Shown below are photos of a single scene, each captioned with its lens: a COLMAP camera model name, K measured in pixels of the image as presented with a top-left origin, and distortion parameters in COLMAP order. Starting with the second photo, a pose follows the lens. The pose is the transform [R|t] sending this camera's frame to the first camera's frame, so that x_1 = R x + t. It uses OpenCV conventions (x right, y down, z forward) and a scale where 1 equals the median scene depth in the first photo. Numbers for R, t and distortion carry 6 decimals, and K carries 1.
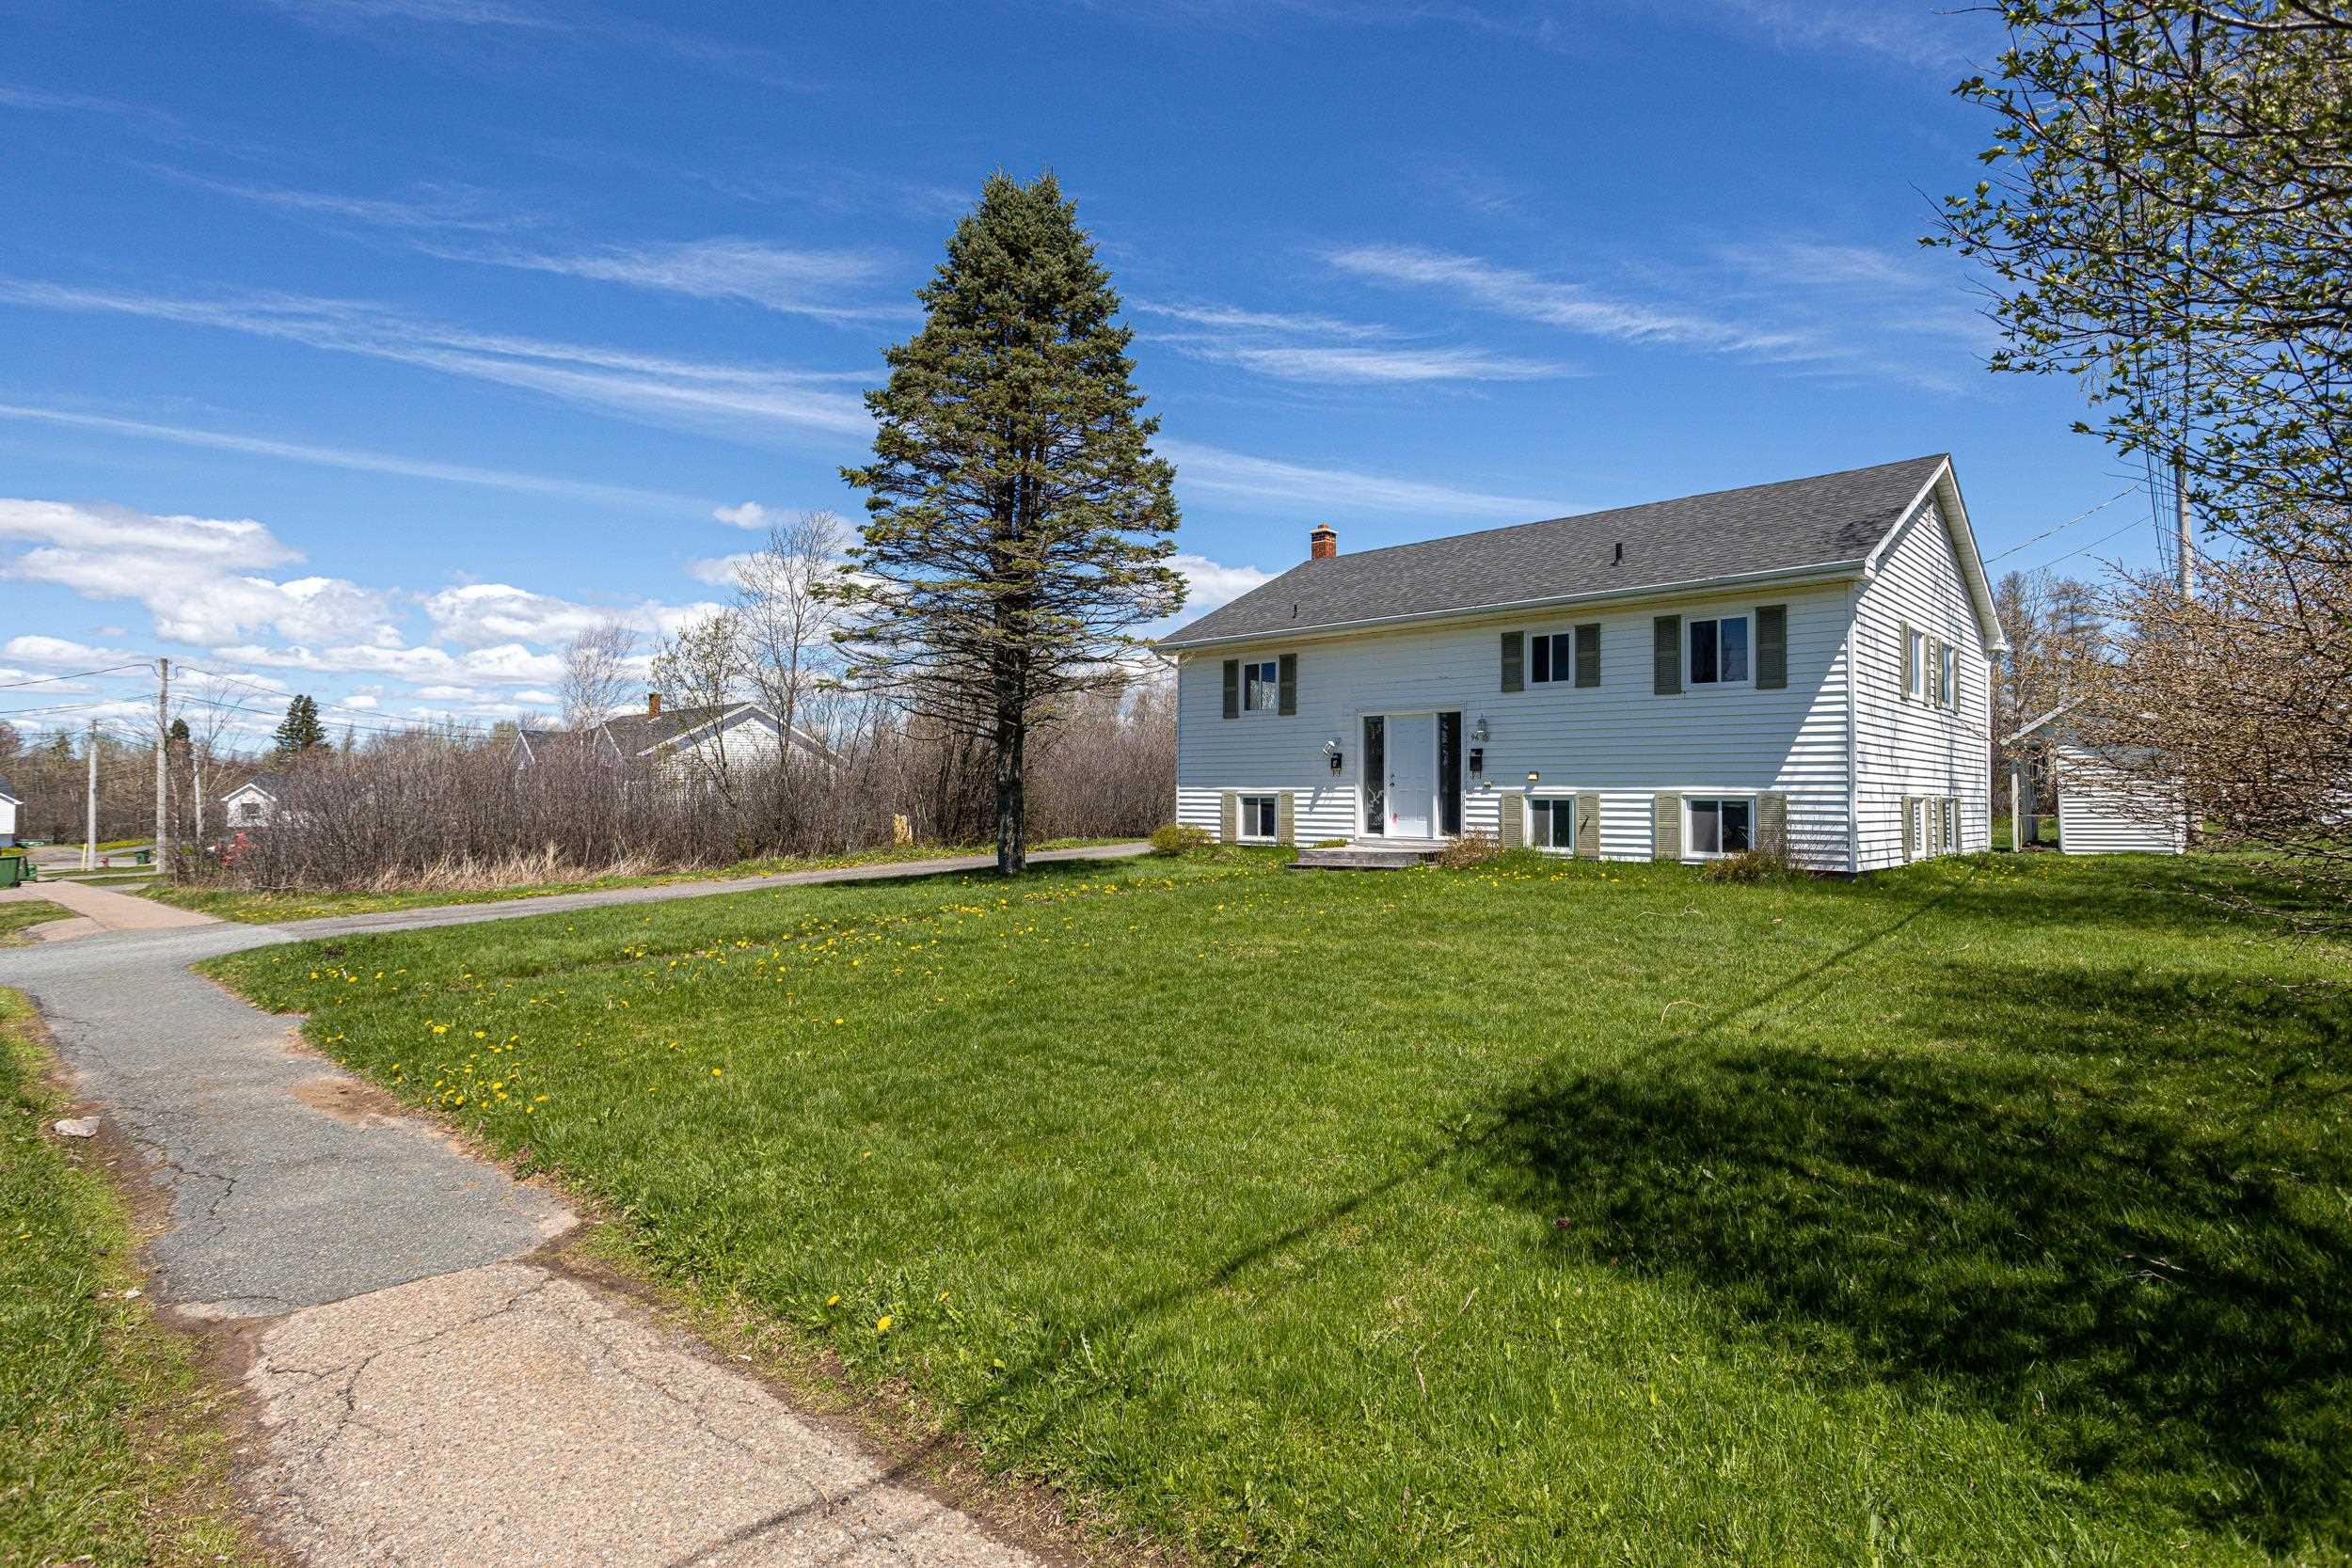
lens RADIAL K [[1174.1, 0, 1176.0], [0, 1174.1, 784.0], [0, 0, 1]] dist [-0.042093, 0.035582]
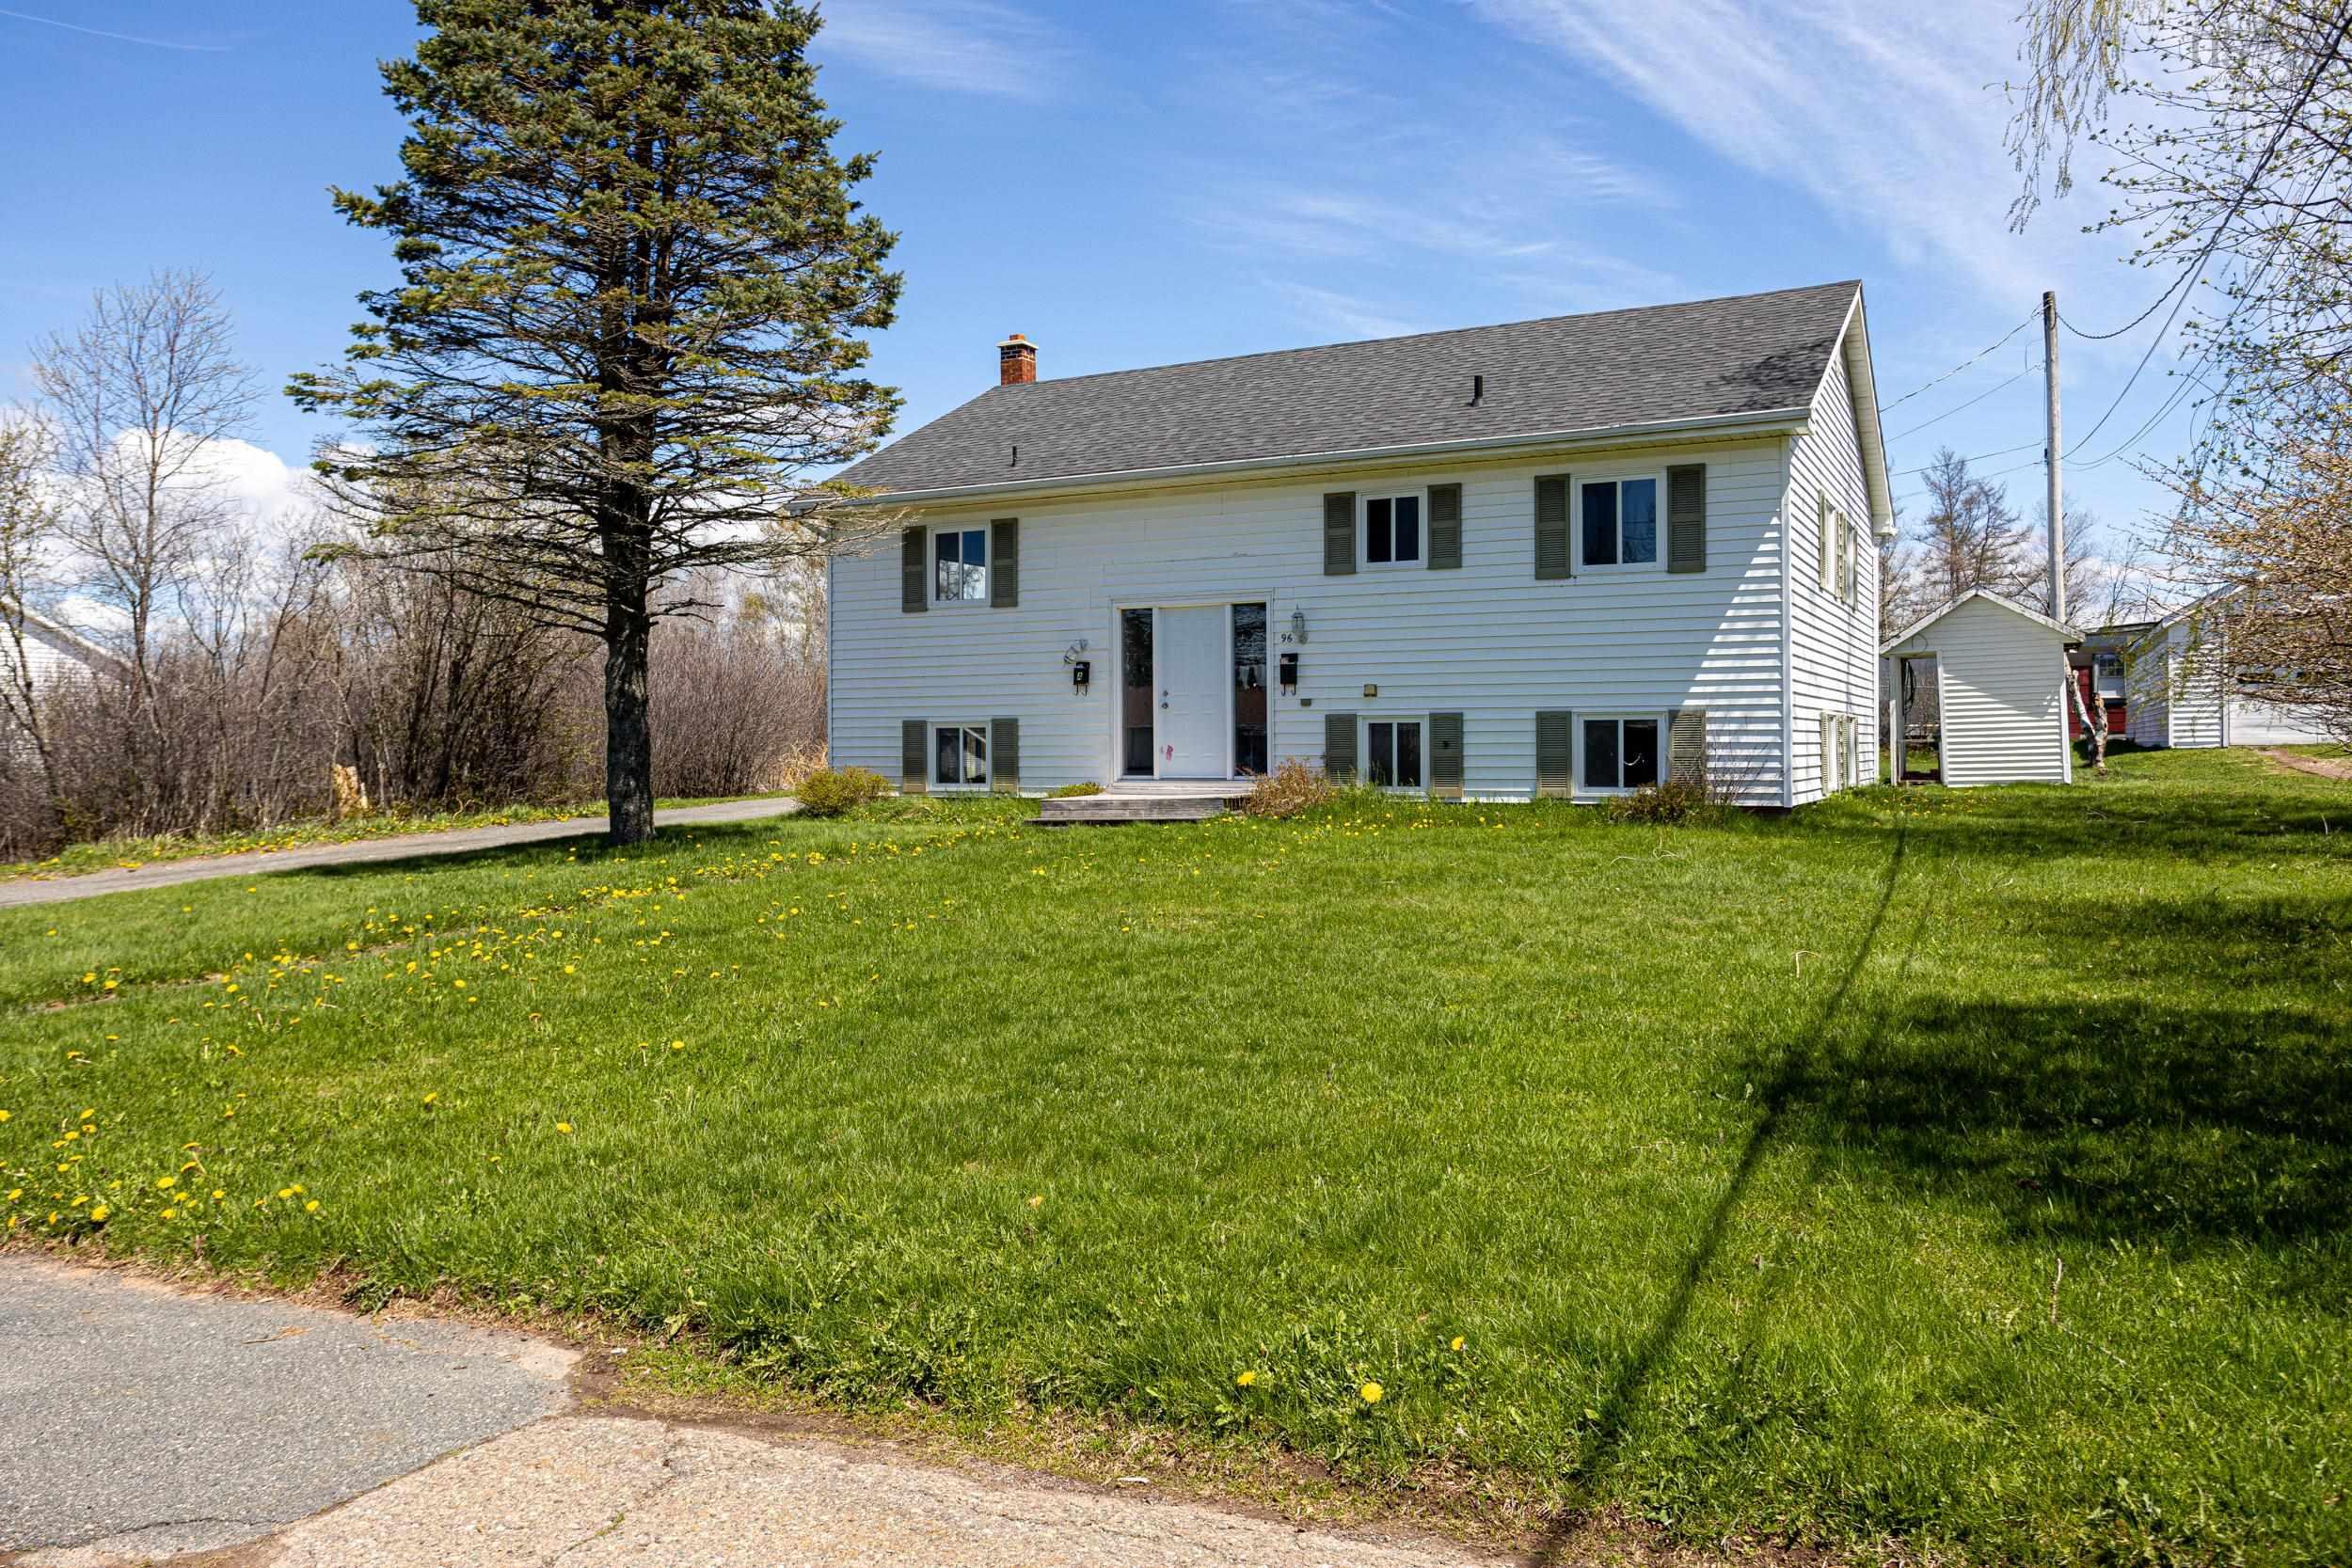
lens RADIAL K [[1699.6, 0, 1174.1], [0, 1699.6, 759.1], [0, 0, 1]] dist [0.000202, 0.002895]
pose [[0.959295, -0.016153, 0.281944, -0.123218], [0.009882, 0.999671, 0.023652, 0.010745], [-0.282233, -0.019903, 0.959139, 0.011609]]
